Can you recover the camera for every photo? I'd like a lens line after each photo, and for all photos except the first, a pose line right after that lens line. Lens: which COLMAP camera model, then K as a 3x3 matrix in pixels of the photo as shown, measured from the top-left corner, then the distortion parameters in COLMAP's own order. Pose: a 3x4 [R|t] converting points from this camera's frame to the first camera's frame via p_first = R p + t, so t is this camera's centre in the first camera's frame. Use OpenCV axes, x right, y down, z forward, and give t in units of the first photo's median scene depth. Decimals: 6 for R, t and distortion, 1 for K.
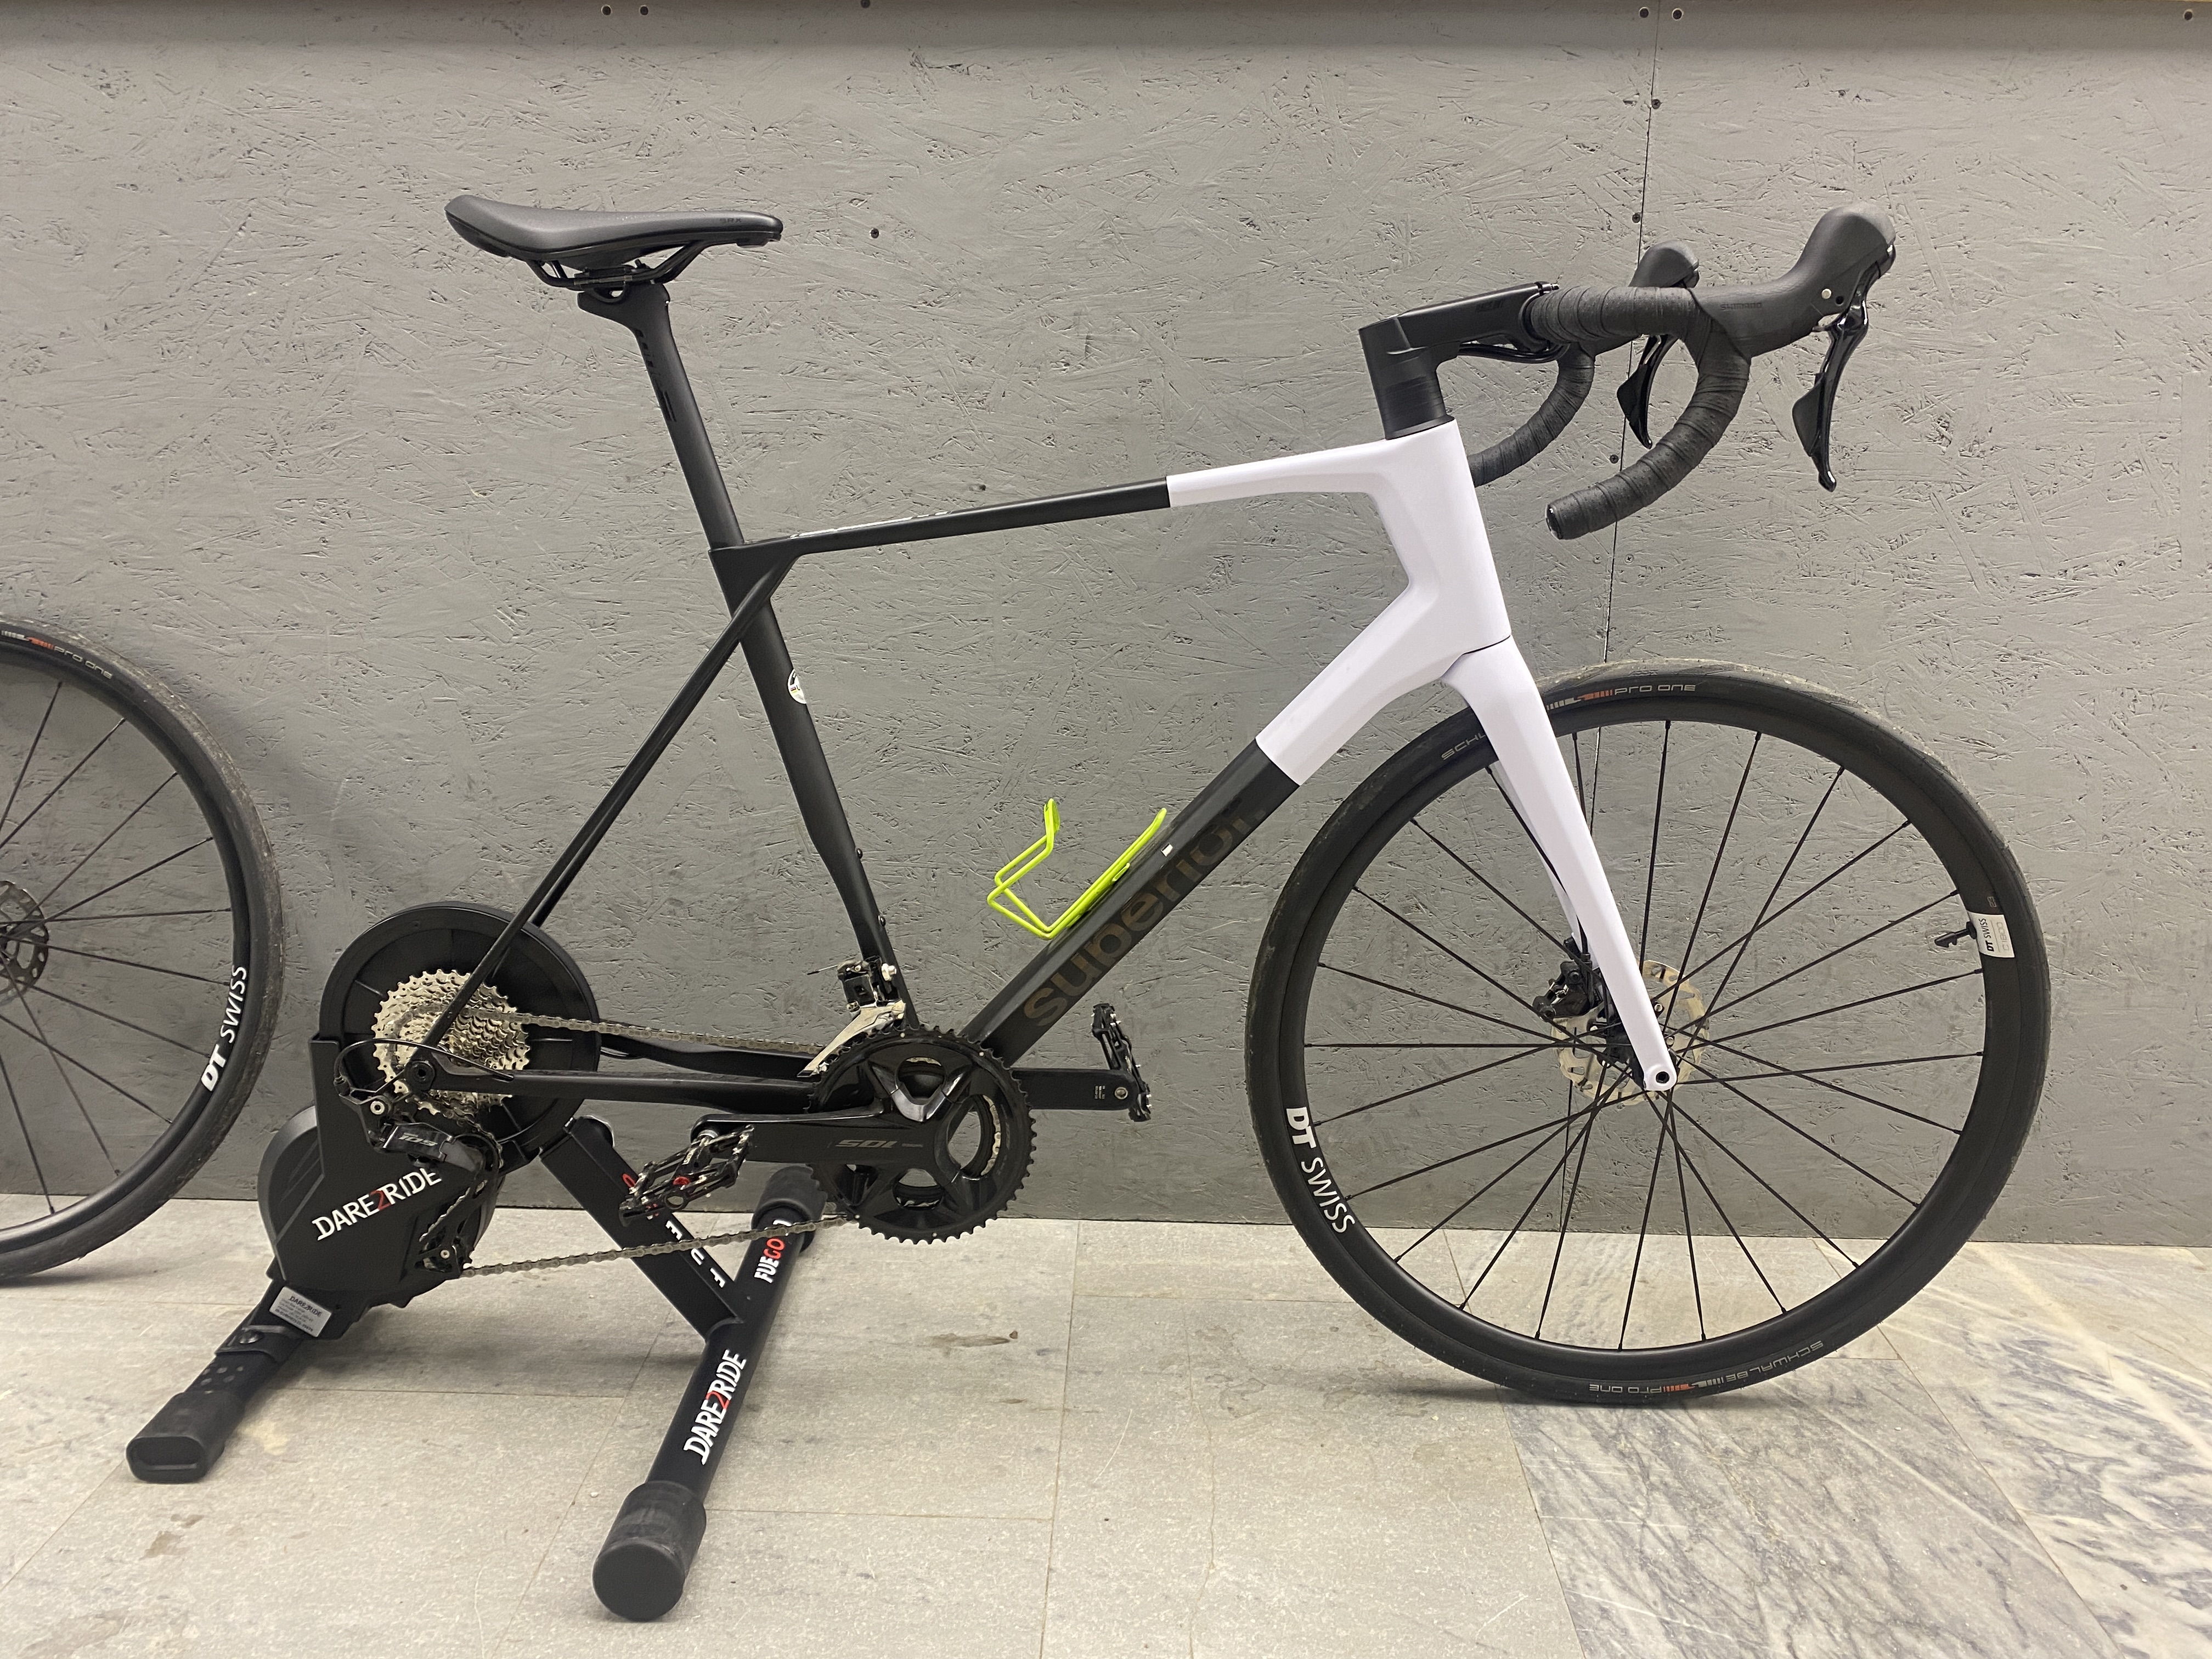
lens RADIAL K [[1674.3, 0, 1102.4], [0, 1674.3, 797.6], [0, 0, 1]] dist [0.004504, 0.003239]
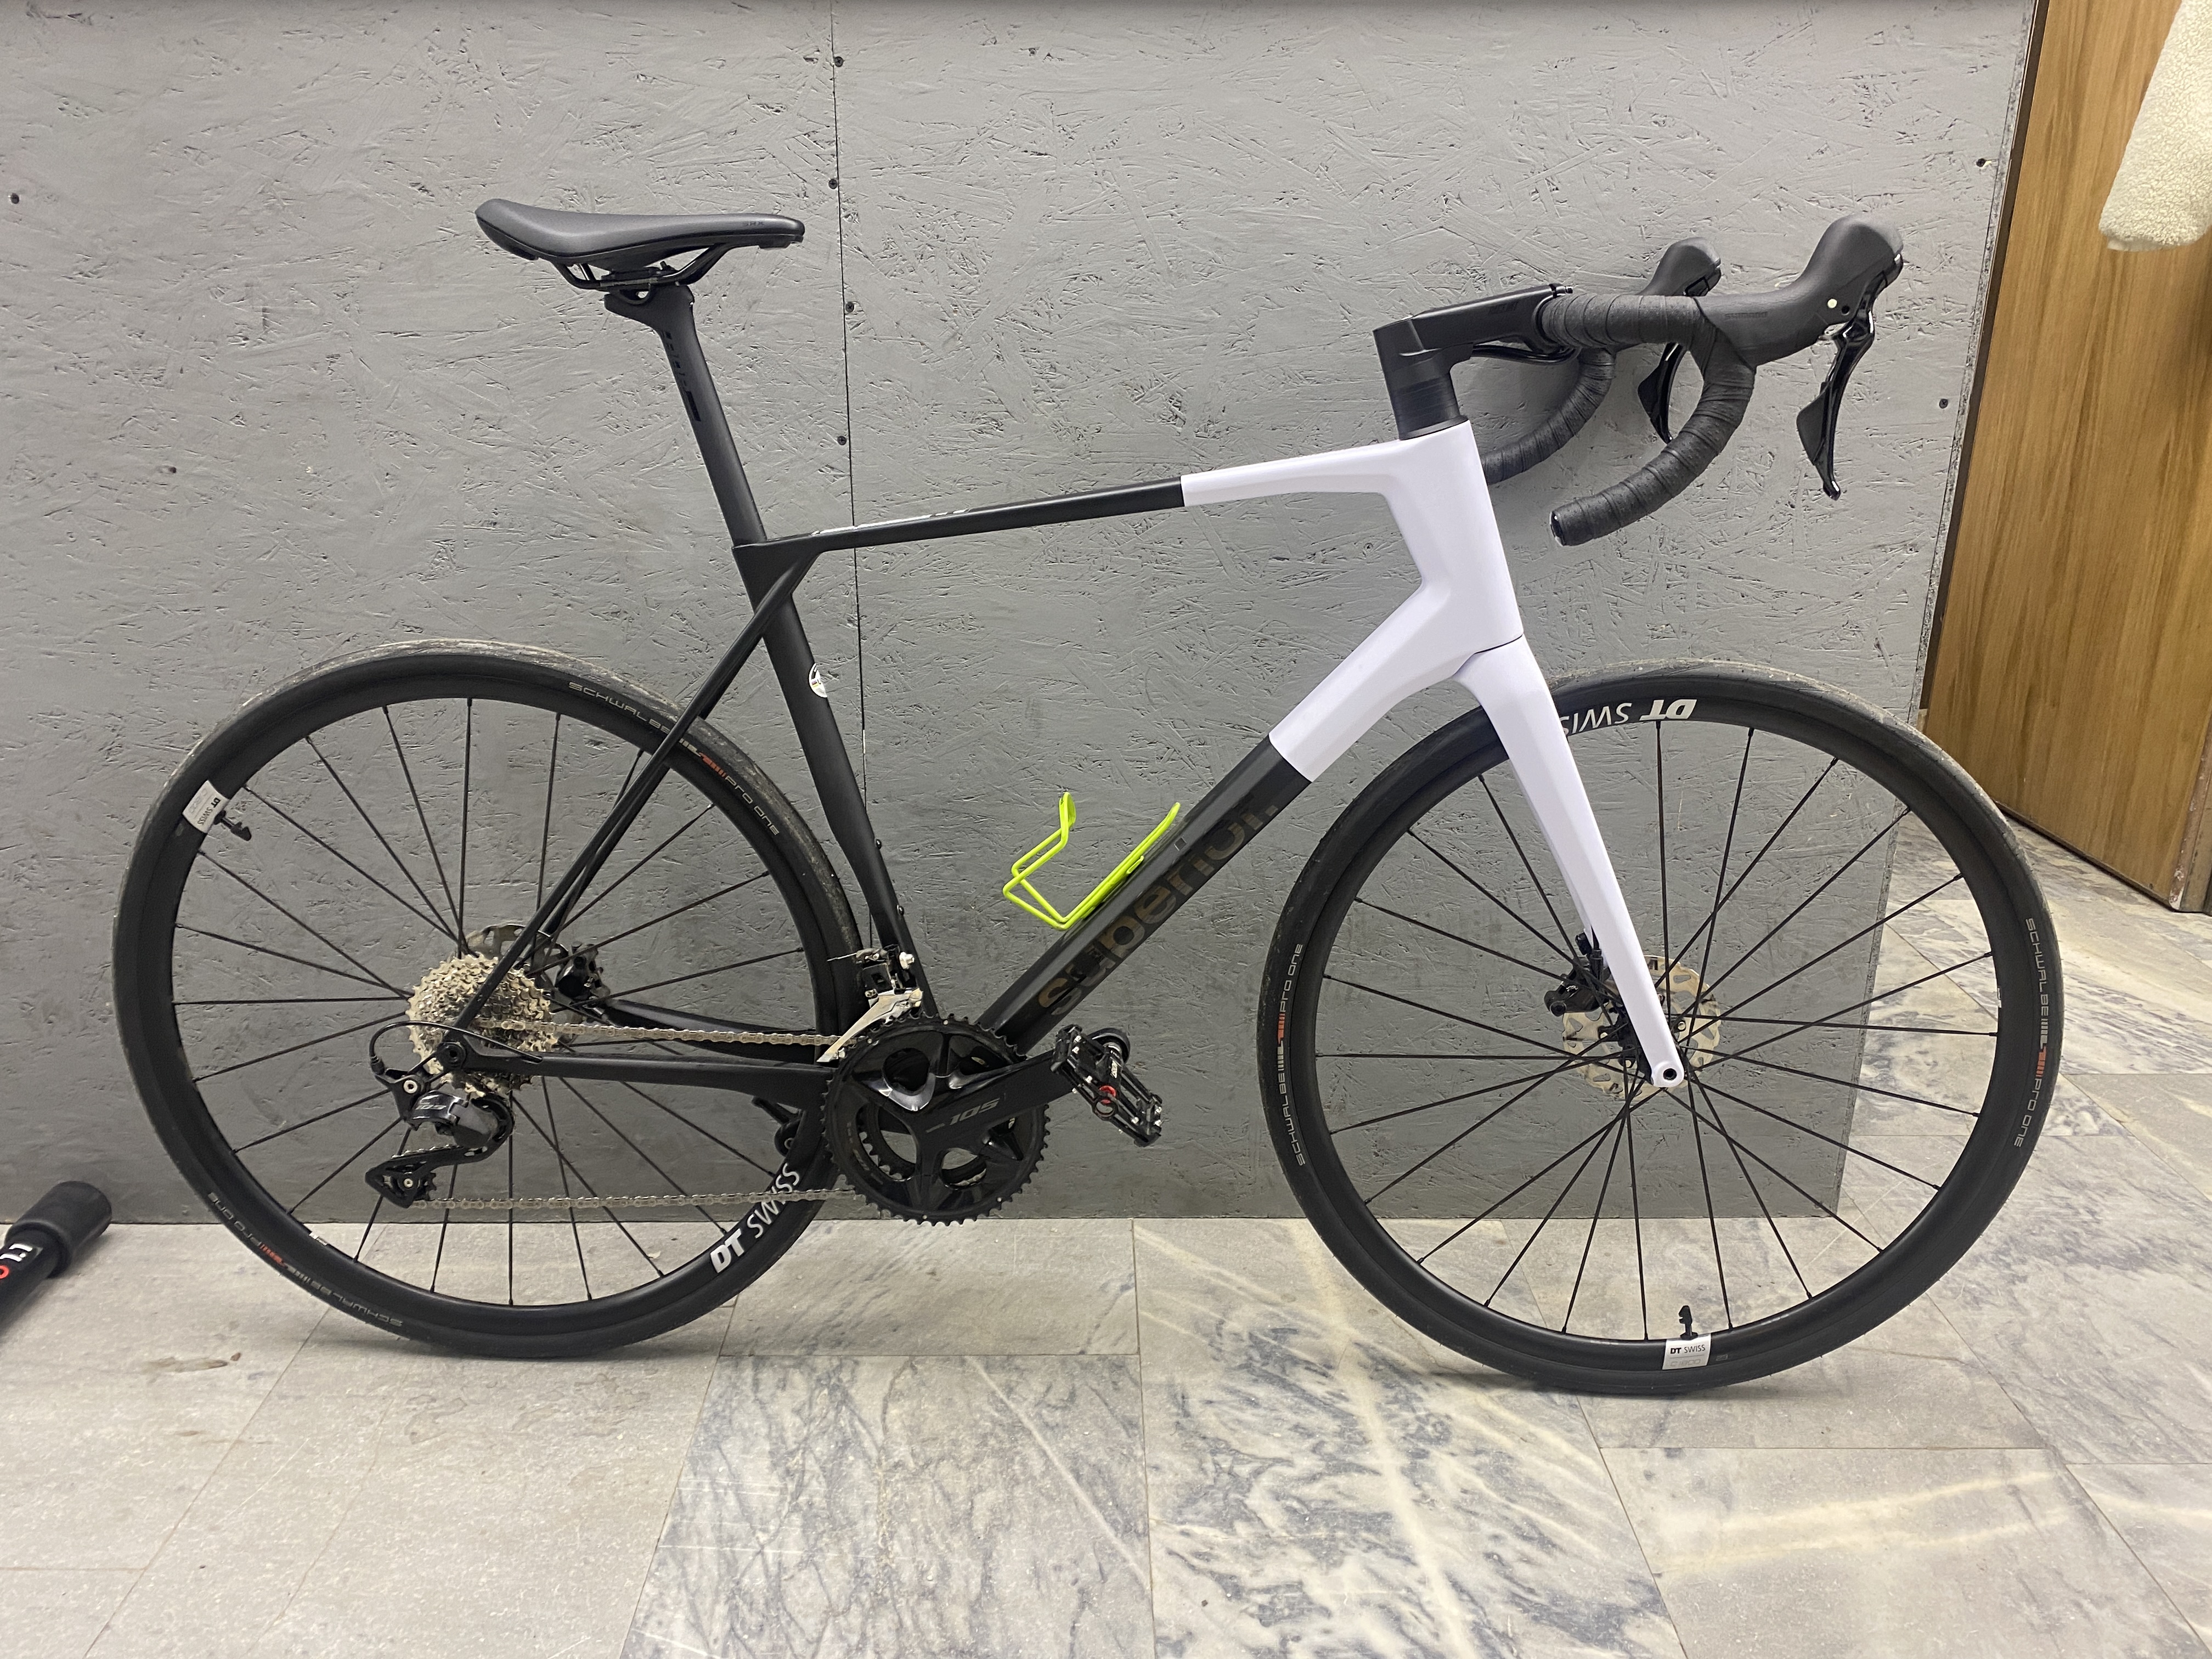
lens RADIAL K [[1681.7, 0, 1090.4], [0, 1681.7, 788.1], [0, 0, 1]] dist [0.045637, -0.051469]
pose [[0.999134, -0.015348, 0.038661, 0.422196], [0.012998, 0.998094, 0.060330, -0.061989], [-0.039513, -0.059776, 0.997429, 0.023059]]
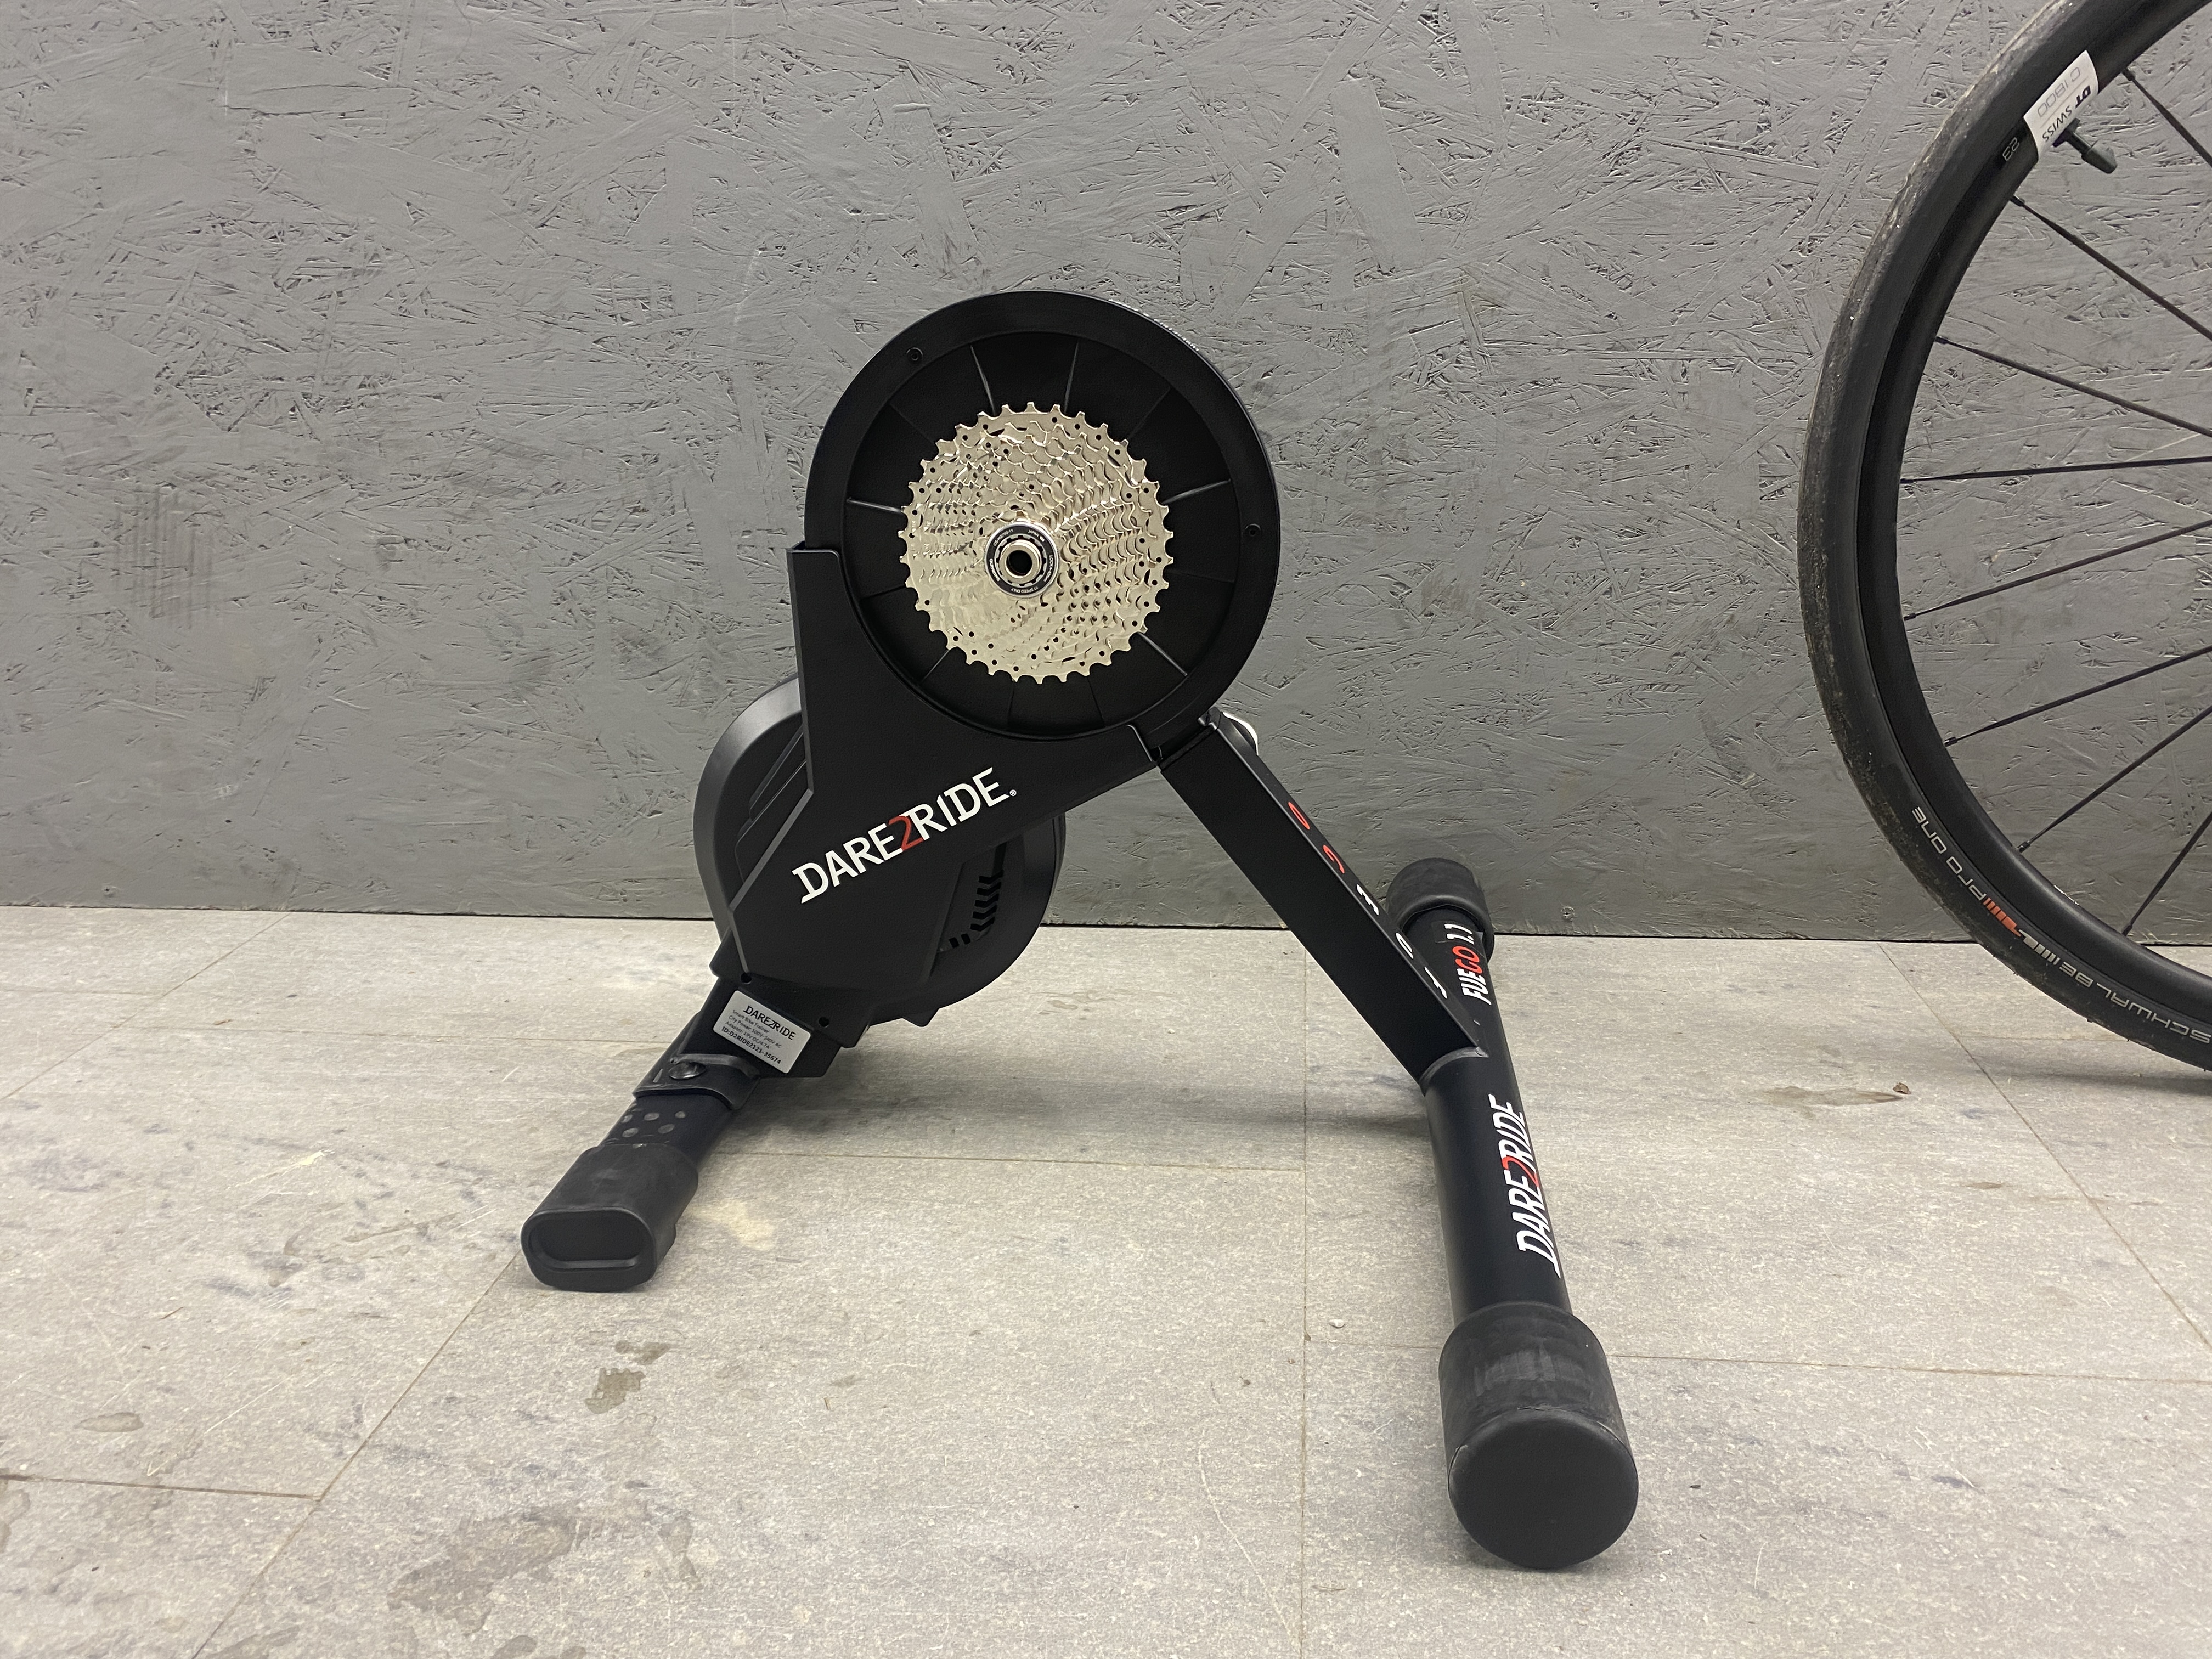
lens RADIAL K [[1686.2, 0, 1111.5], [0, 1686.2, 777.1], [0, 0, 1]] dist [0.016407, -0.000139]
pose [[0.995406, -0.015203, -0.094534, -0.284866], [0.019355, 0.998881, 0.043163, 0.185060], [0.093772, -0.044795, 0.994585, 0.392088]]
